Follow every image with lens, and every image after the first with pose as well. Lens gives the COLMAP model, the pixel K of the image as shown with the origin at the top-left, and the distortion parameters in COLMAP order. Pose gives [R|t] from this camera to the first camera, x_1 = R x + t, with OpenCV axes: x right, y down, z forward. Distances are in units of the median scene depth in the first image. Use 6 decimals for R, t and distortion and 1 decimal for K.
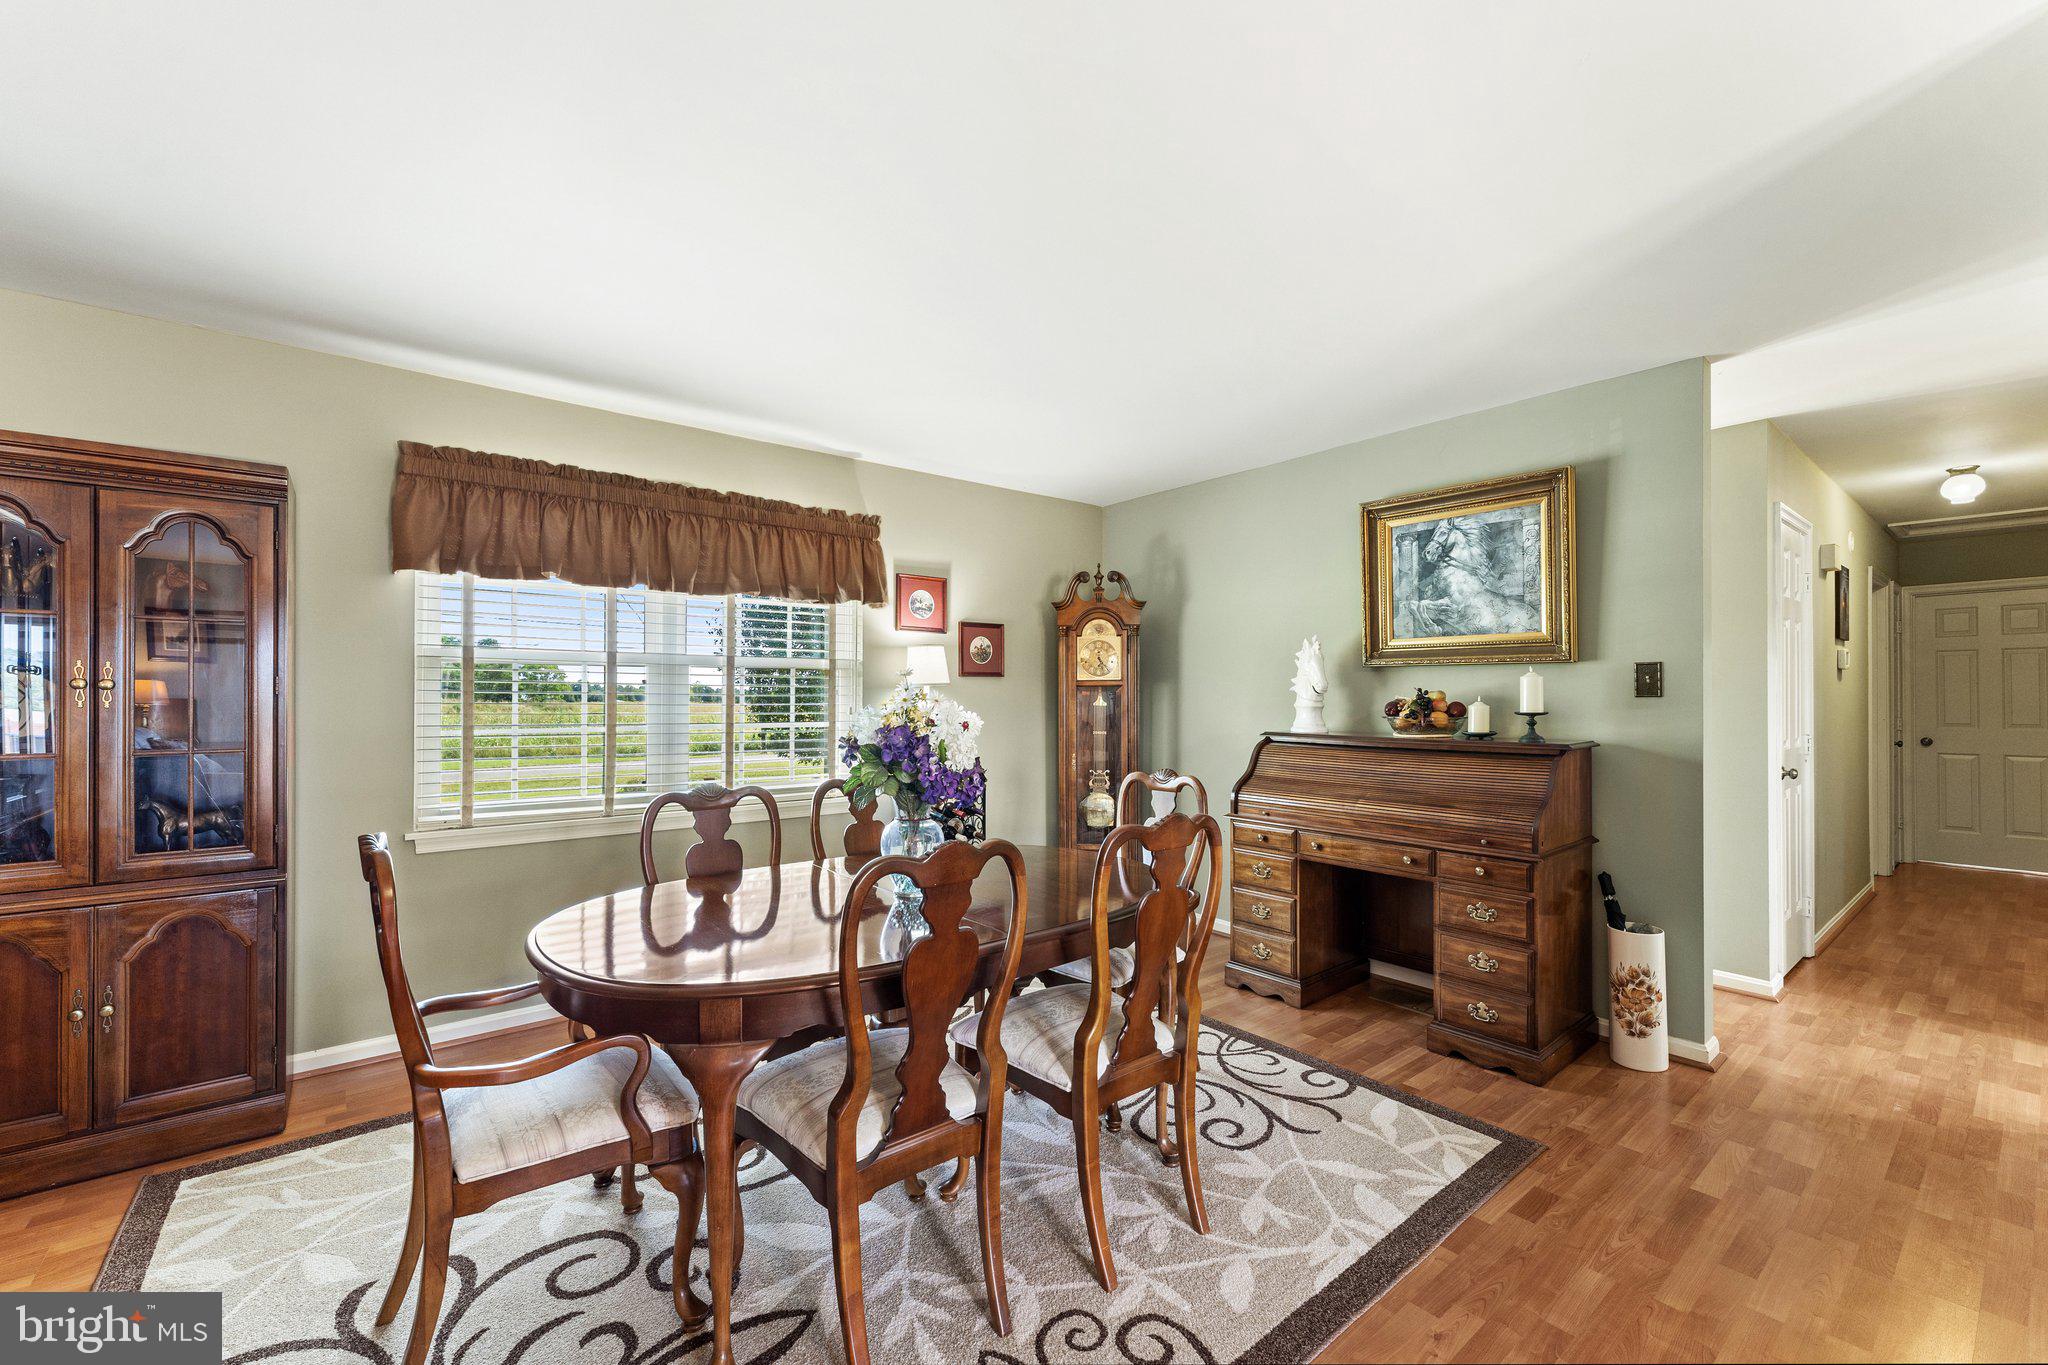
lens RADIAL K [[839.8, 0, 1027.5], [0, 839.8, 691.9], [0, 0, 1]] dist [0.000008, 0.000116]
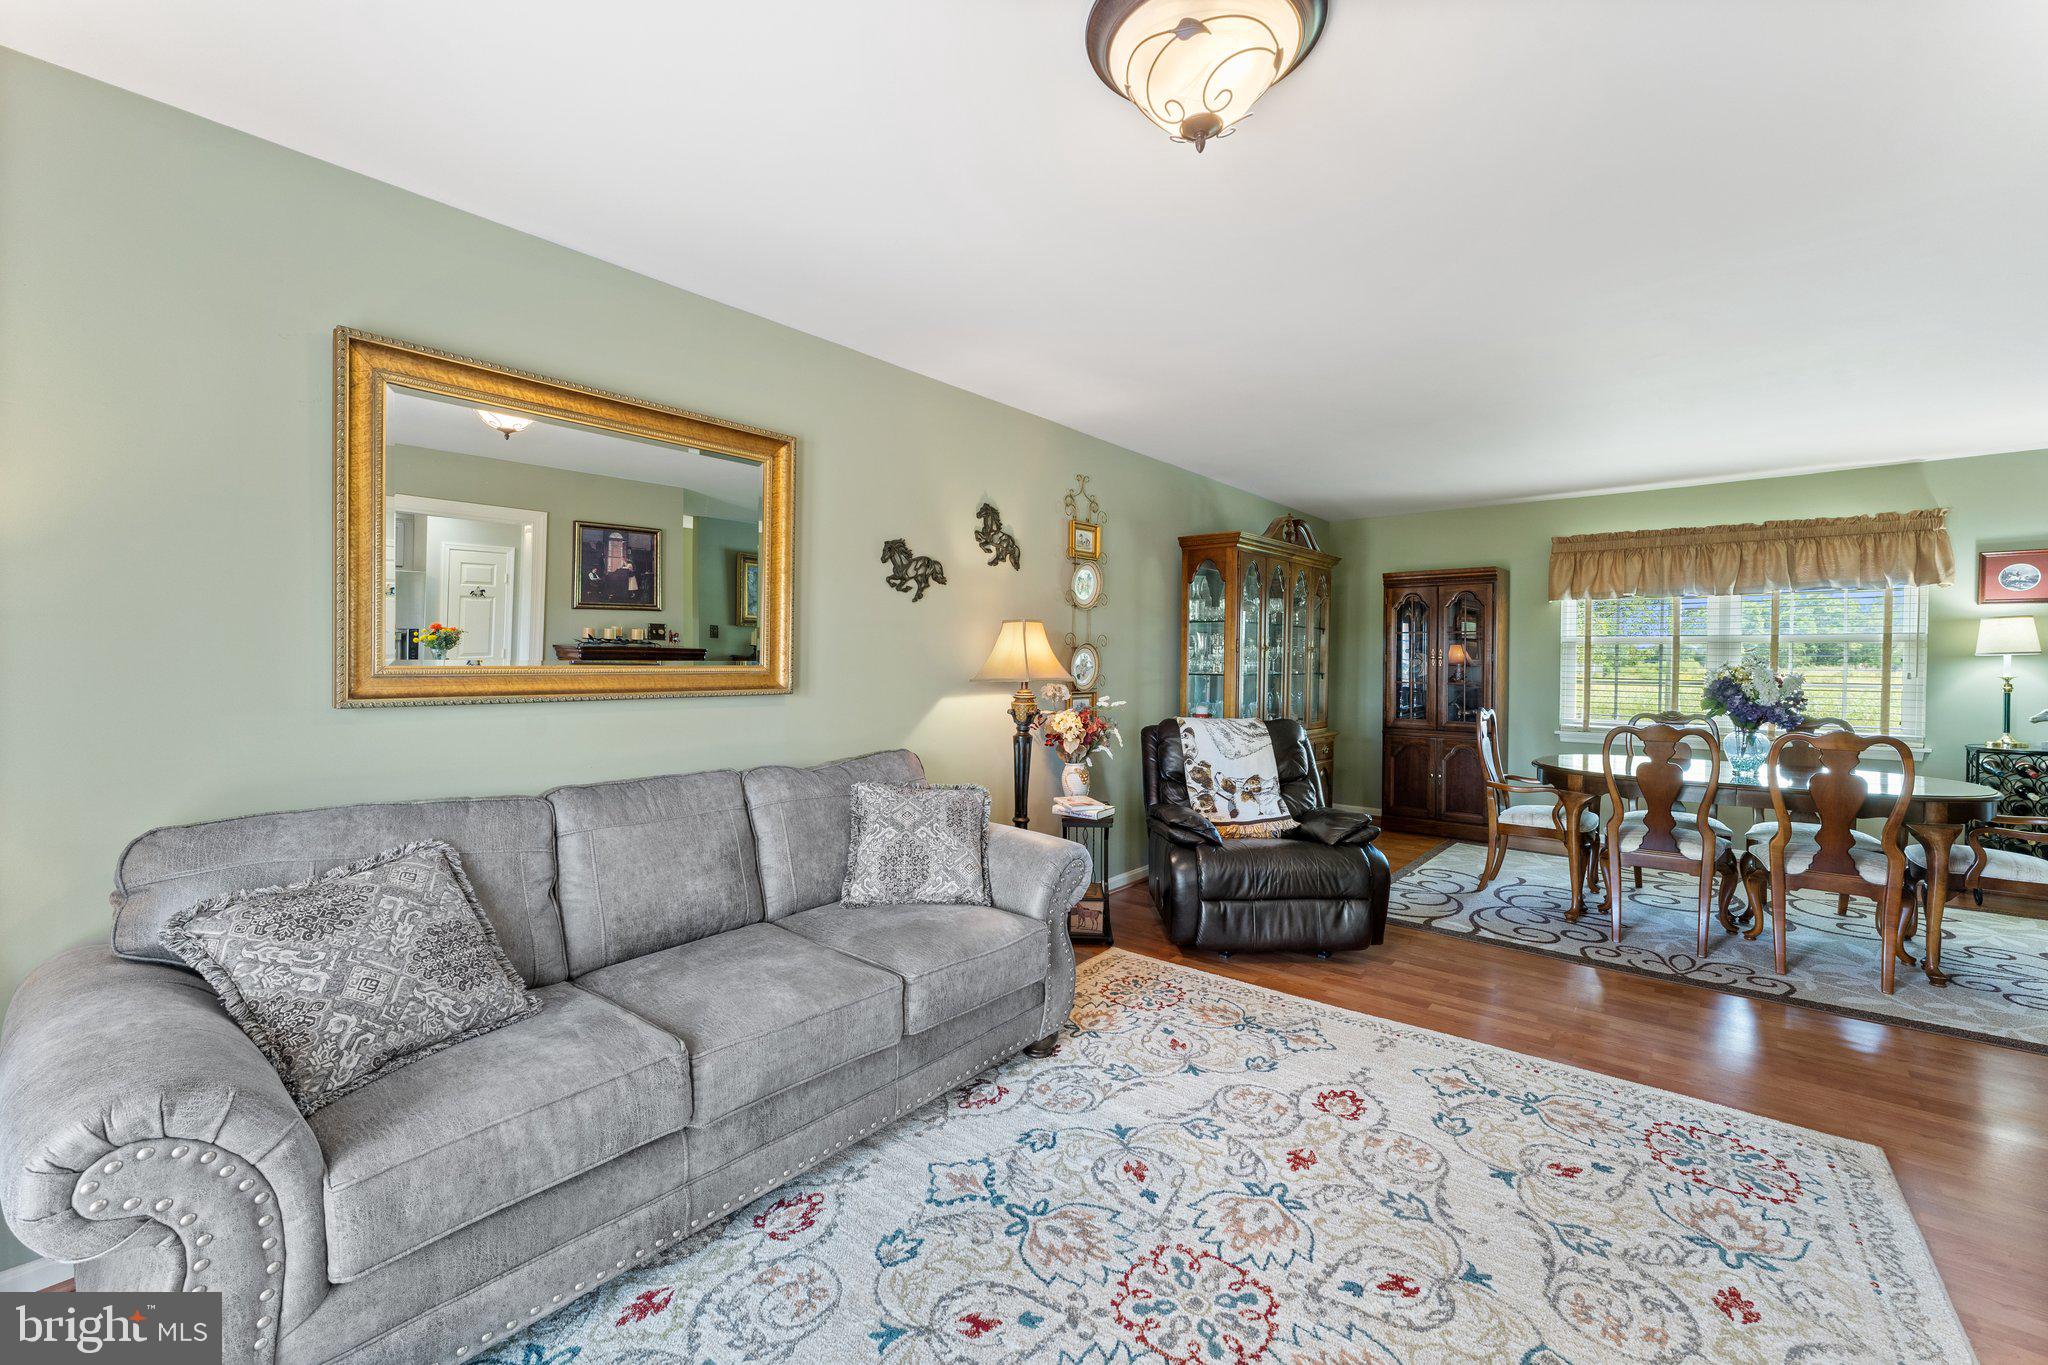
lens RADIAL K [[825.8, 0, 1024.4], [0, 825.8, 671.2], [0, 0, 1]] dist [-0.000284, 0.000273]
pose [[0.186954, 0.012989, -0.982283, 0.785950], [0.000954, 0.999910, 0.013403, -0.001262], [0.982368, -0.003443, 0.186925, -0.506763]]
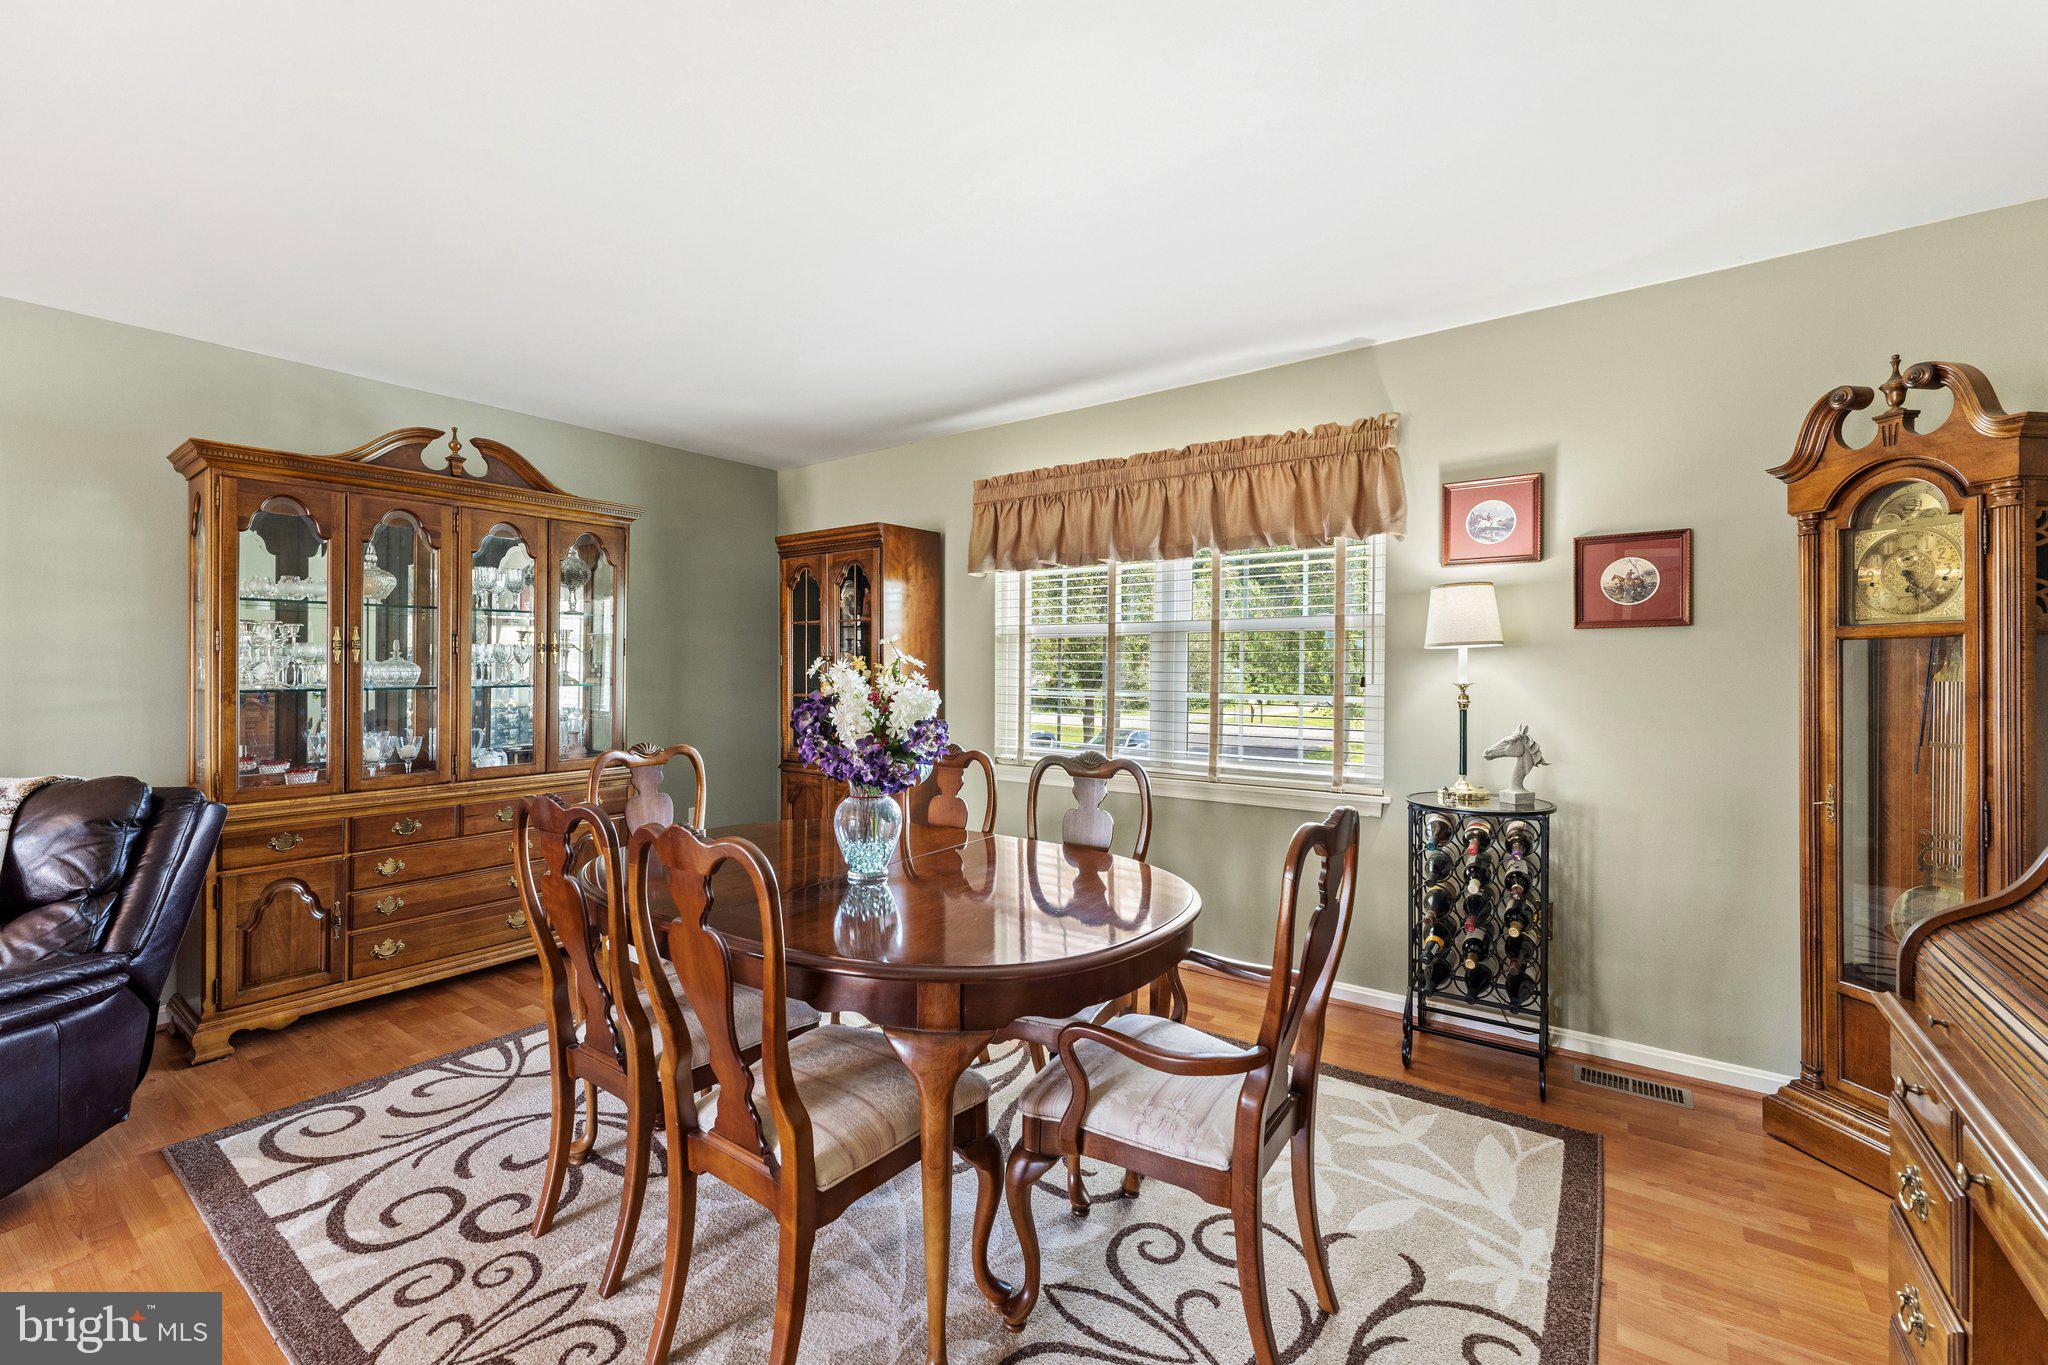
lens RADIAL K [[854.0, 0, 1015.0], [0, 854.0, 668.8], [0, 0, 1]] dist [0.000371, 0.003623]
pose [[0.258410, 0.002103, -0.966033, 0.501243], [0.009777, 0.999941, 0.004792, 0.004197], [0.965986, -0.010683, 0.258375, 0.552166]]
